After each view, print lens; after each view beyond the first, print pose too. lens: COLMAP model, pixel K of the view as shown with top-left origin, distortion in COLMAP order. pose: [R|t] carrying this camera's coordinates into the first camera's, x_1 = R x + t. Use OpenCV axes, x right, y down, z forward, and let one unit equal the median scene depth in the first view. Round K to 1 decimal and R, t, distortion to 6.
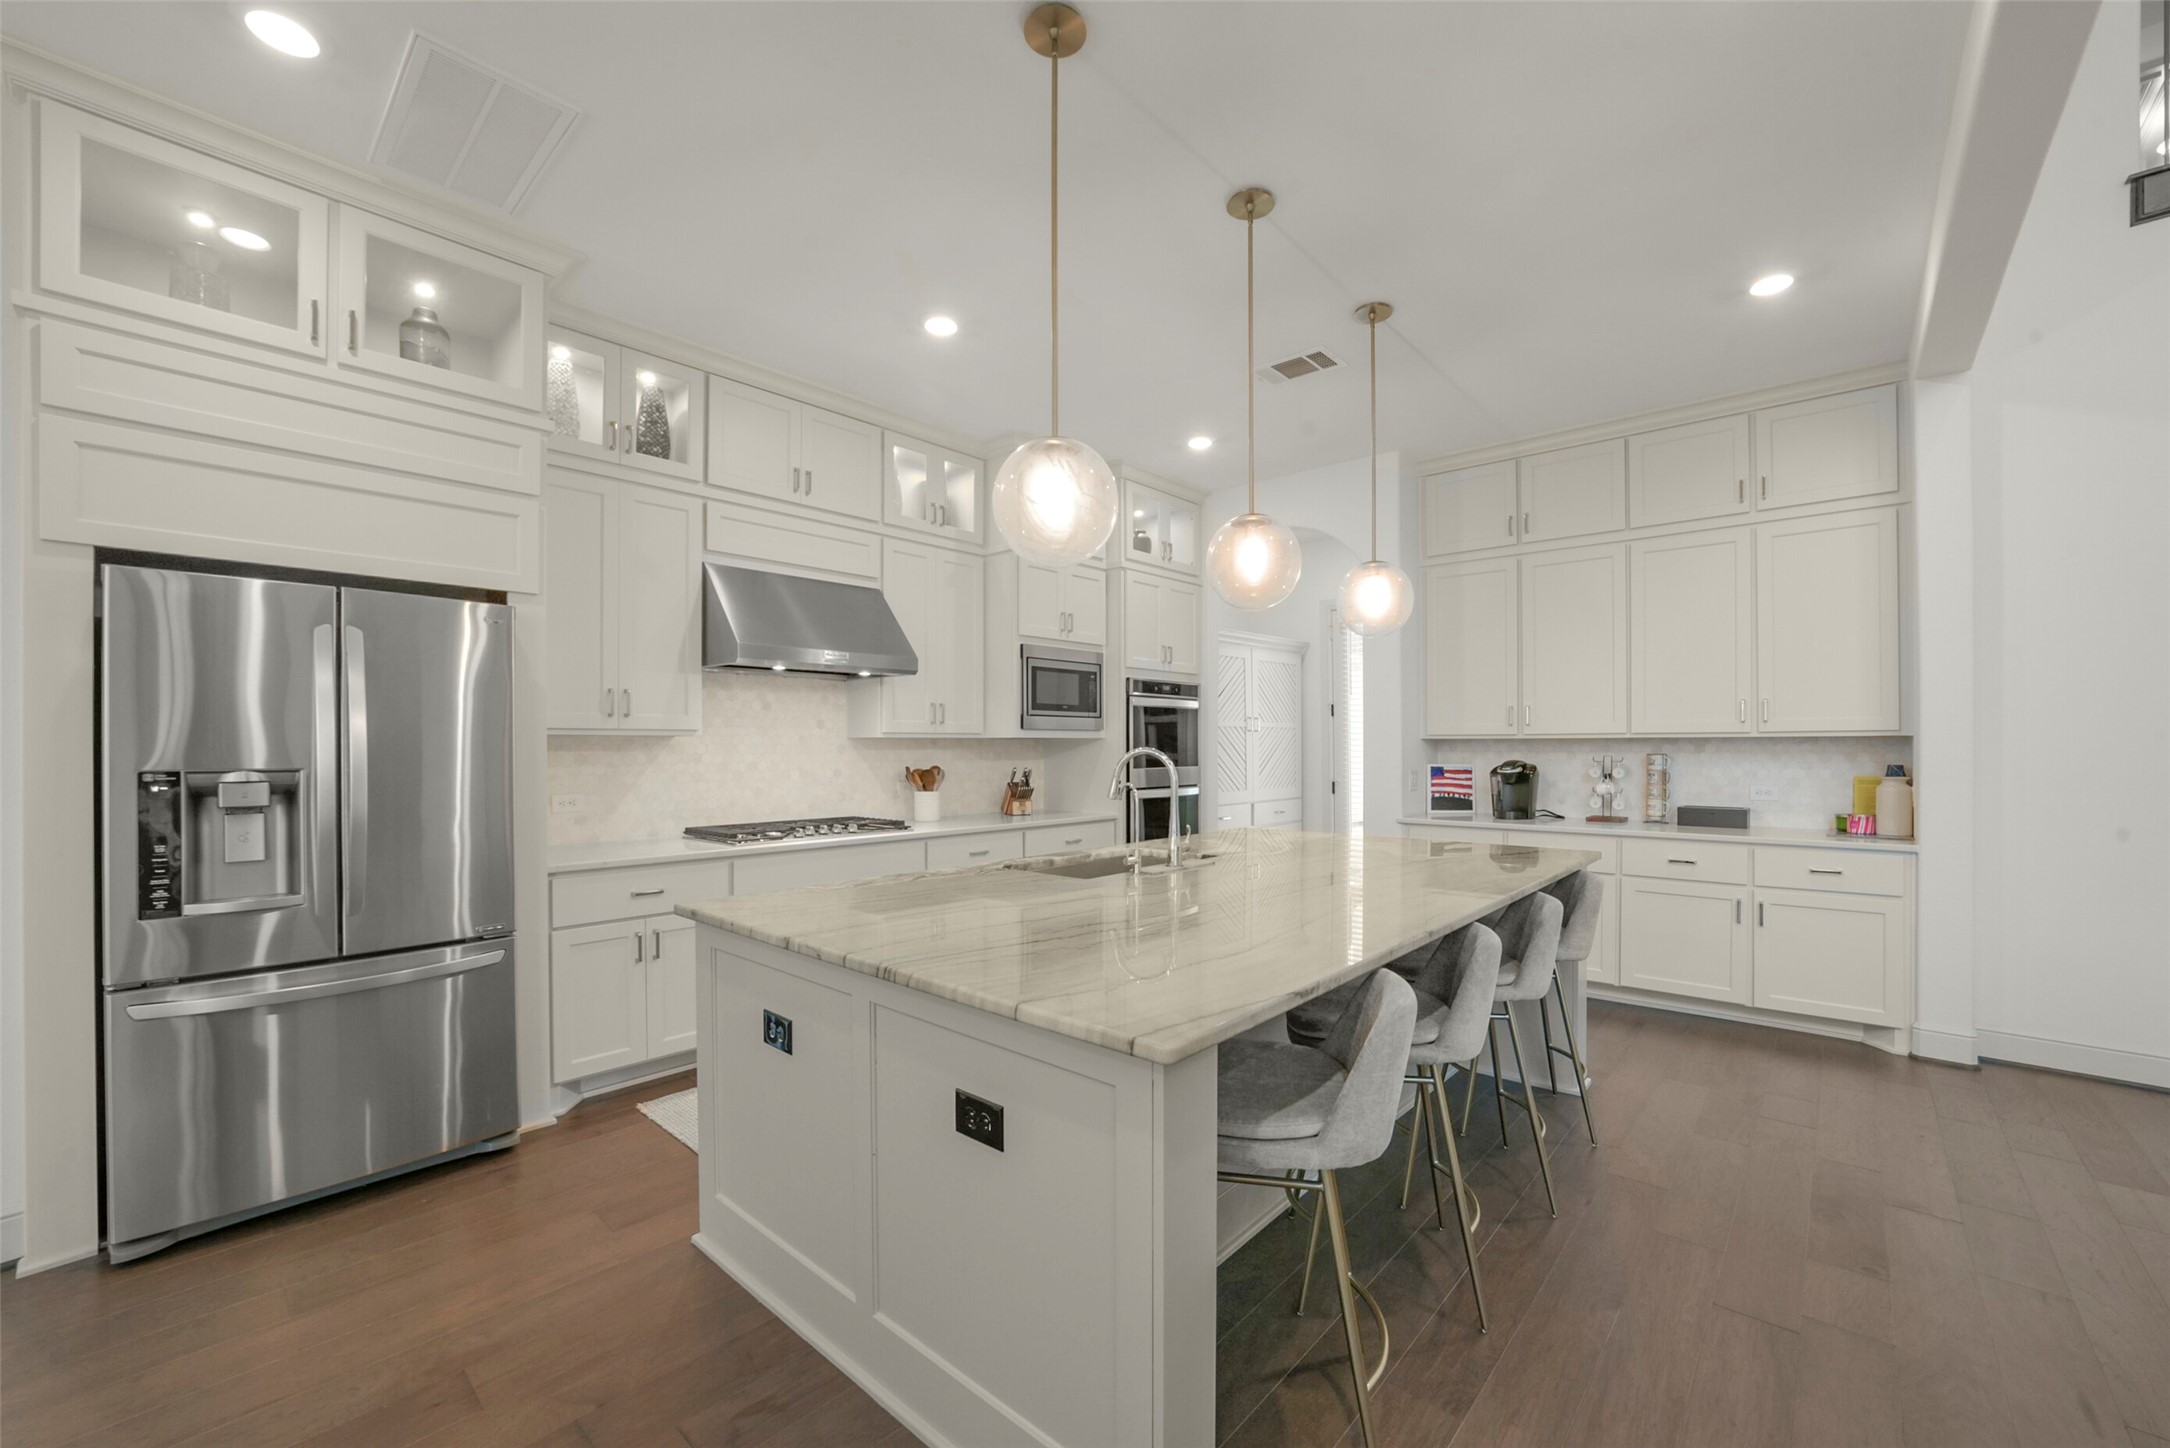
lens RADIAL K [[869.4, 0, 1081.4], [0, 869.4, 743.4], [0, 0, 1]] dist [-0.032153, 0.006070]
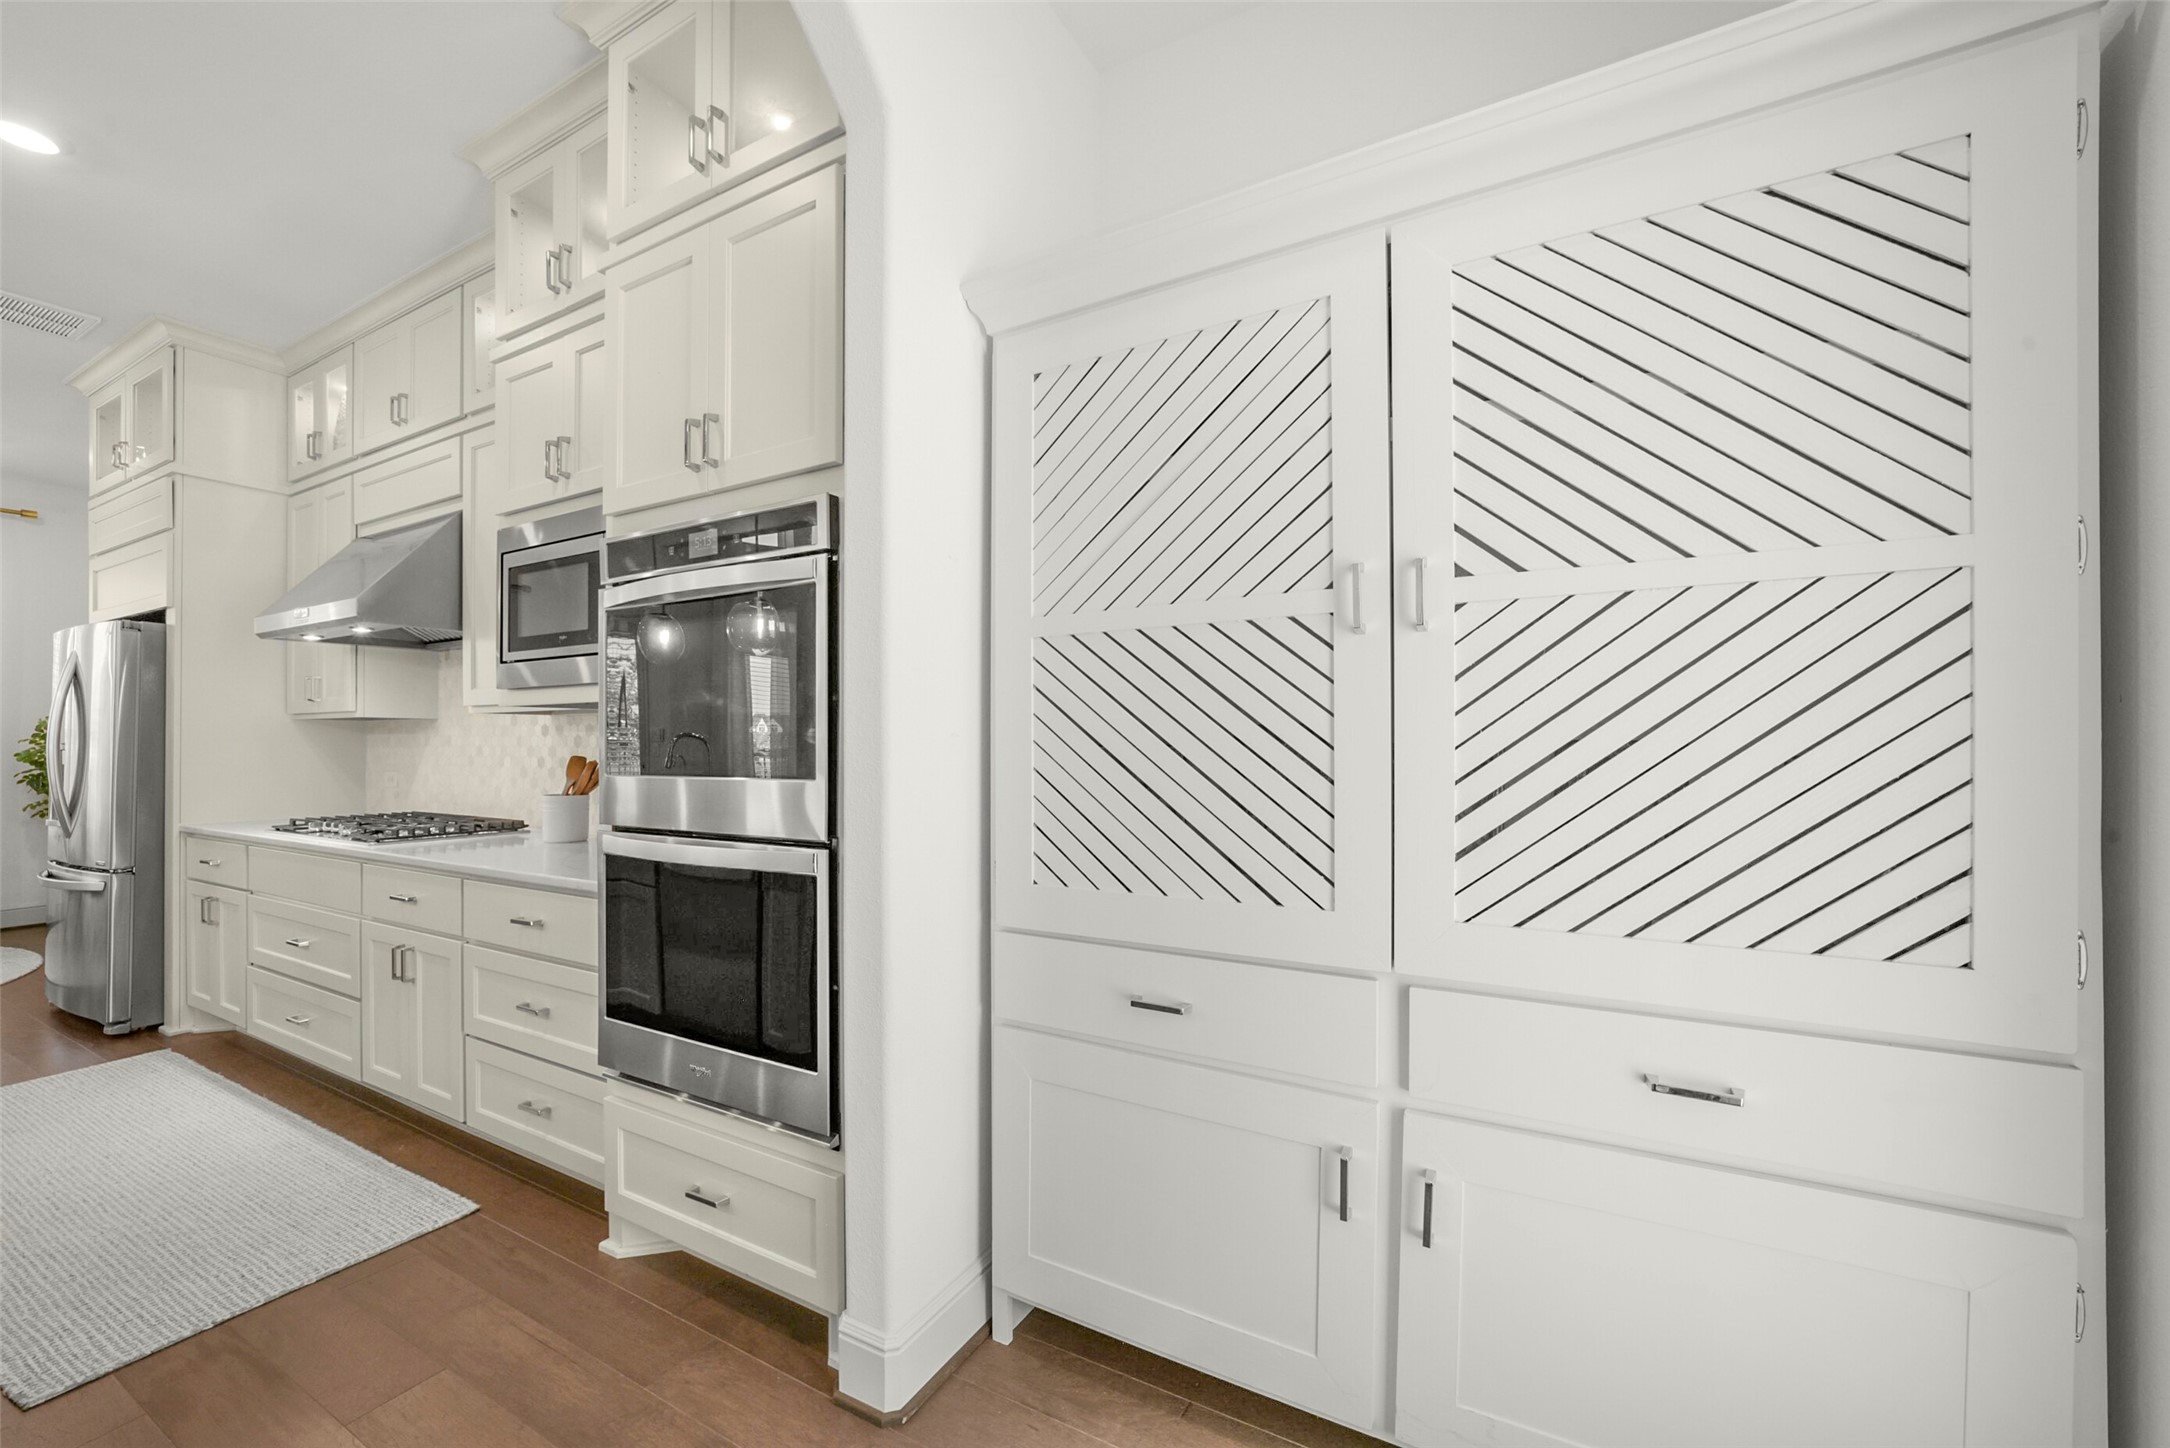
lens RADIAL K [[869.4, 0, 1076.8], [0, 869.4, 745.1], [0, 0, 1]] dist [-0.032153, 0.006070]
pose [[0.213607, 0.007516, -0.976891, 0.550356], [0.006832, 0.999934, 0.009187, 0.015968], [0.976896, -0.008636, 0.213541, 1.297295]]
